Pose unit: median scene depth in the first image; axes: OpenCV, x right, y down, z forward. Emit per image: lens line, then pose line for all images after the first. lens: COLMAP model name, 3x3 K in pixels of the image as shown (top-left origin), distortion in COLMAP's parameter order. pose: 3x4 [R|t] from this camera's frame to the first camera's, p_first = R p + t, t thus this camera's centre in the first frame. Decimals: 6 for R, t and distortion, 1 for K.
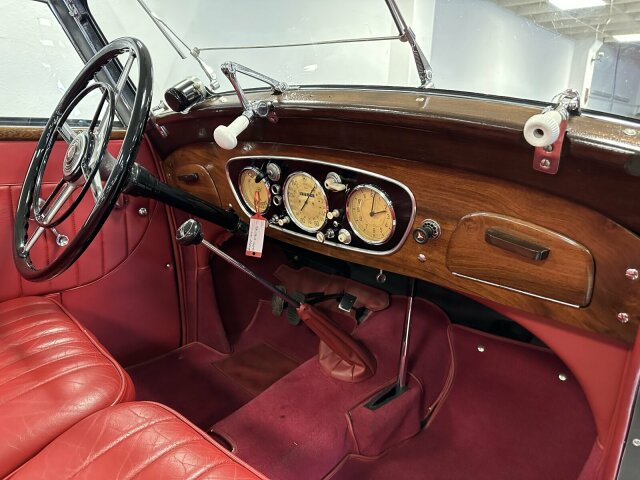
lens RADIAL K [[455.5, 0, 320.0], [0, 455.5, 240.0], [0, 0, 1]] dist [0.002082, -0.002163]
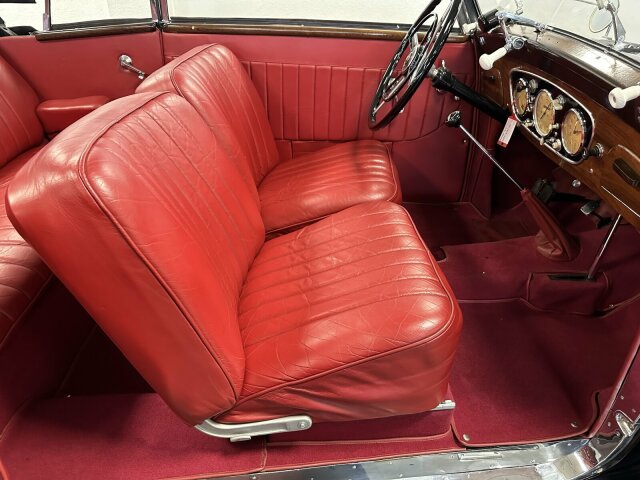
lens RADIAL K [[440.2, 0, 320.0], [0, 440.2, 240.0], [0, 0, 1]] dist [-0.036498, -0.000425]
pose [[0.707860, 0.358996, -0.608322, 0.380837], [-0.182654, 0.924954, 0.333313, -0.041651], [0.682328, -0.124826, 0.720310, -0.393008]]
